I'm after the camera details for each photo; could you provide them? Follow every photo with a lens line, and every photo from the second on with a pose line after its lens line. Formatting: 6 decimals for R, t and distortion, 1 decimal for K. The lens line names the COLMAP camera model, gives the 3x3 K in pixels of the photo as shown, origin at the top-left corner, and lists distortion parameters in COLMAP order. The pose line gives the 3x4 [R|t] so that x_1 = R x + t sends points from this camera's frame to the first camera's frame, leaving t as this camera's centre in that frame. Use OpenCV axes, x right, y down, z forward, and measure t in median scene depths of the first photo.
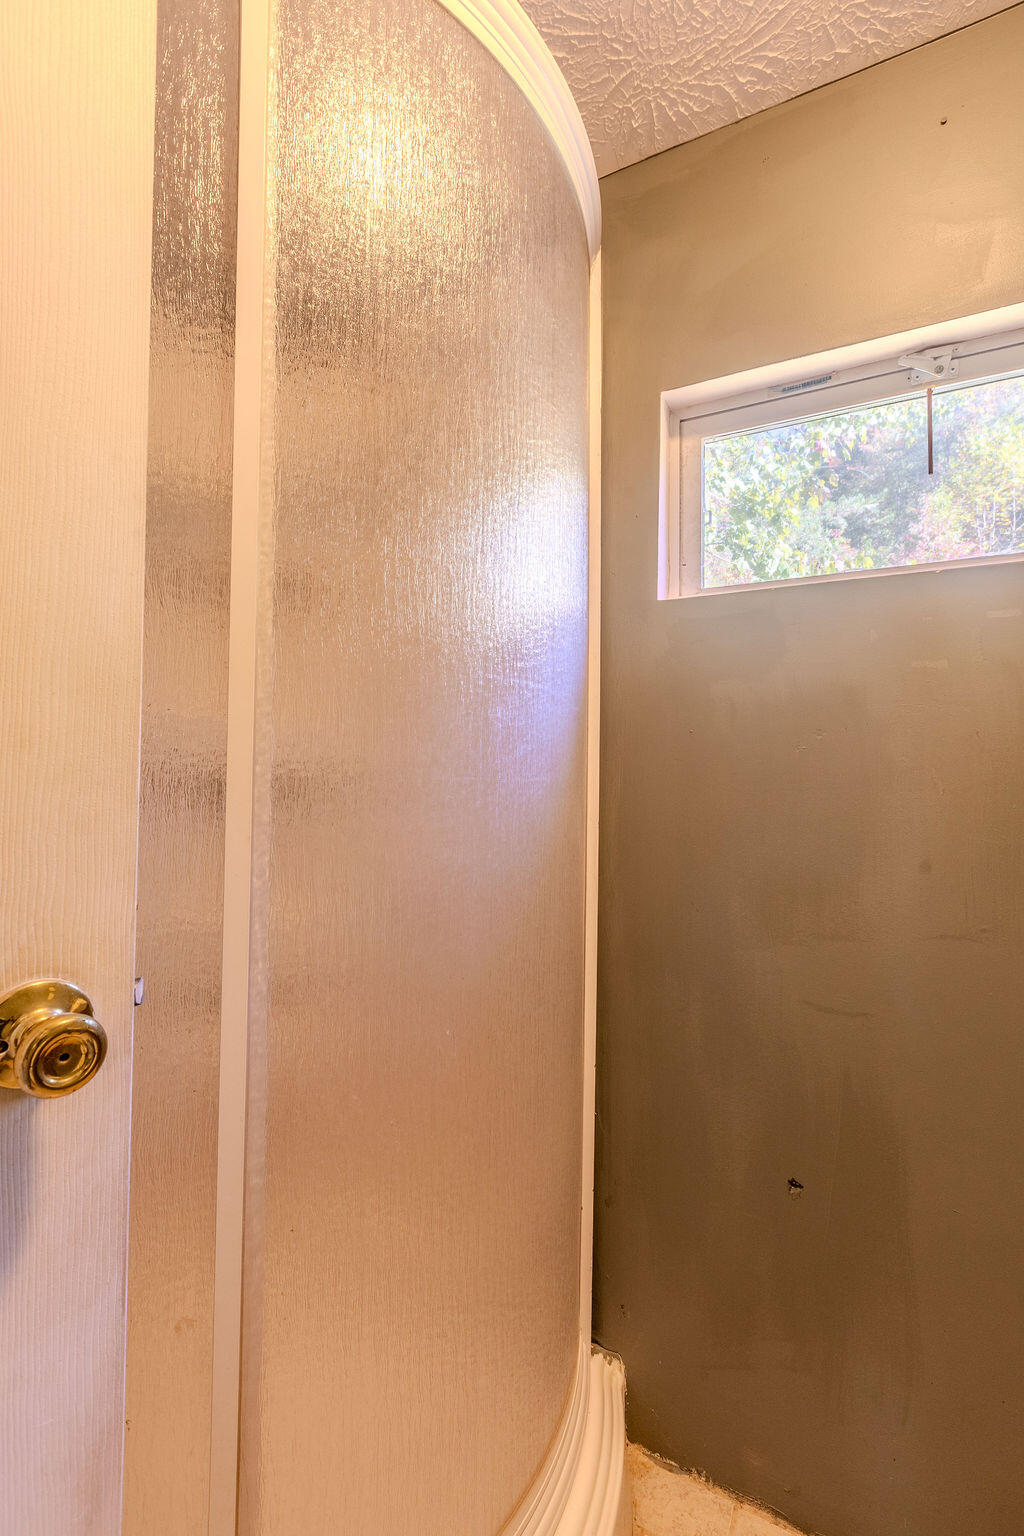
lens RADIAL K [[685.0, 0, 508.7], [0, 685.0, 765.7], [0, 0, 1]] dist [0.002949, -0.002087]
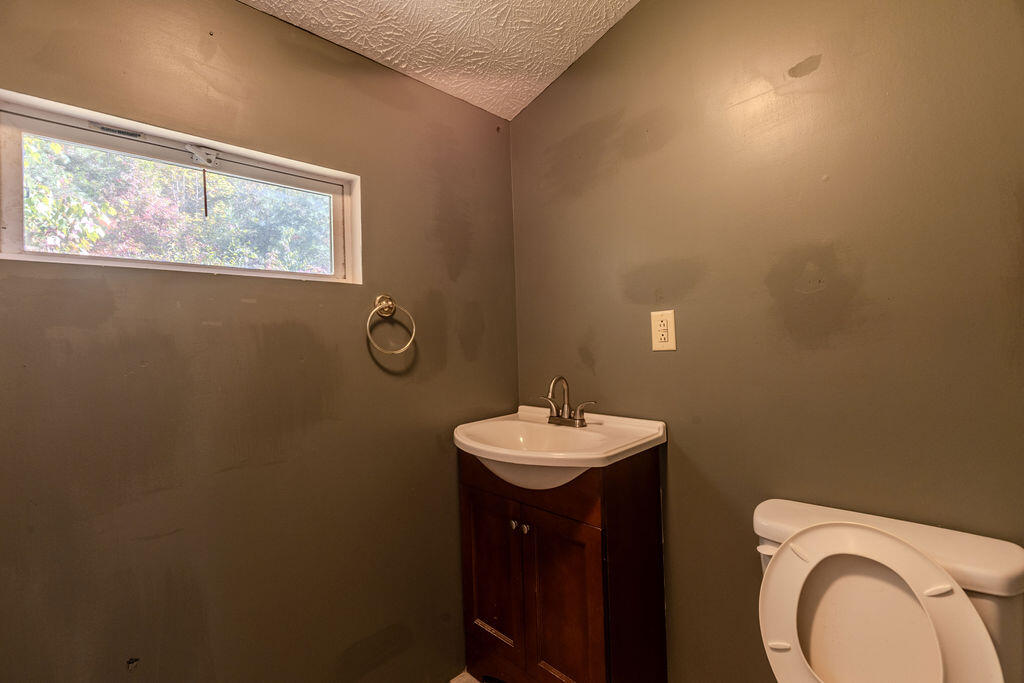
lens RADIAL K [[456.7, 0, 512.4], [0, 456.7, 338.0], [0, 0, 1]] dist [0.002949, -0.002087]
pose [[0.324877, -0.011263, 0.945689, -0.242879], [0.029186, 0.999572, 0.001878, -0.076797], [-0.945306, 0.026991, 0.325067, -0.133884]]
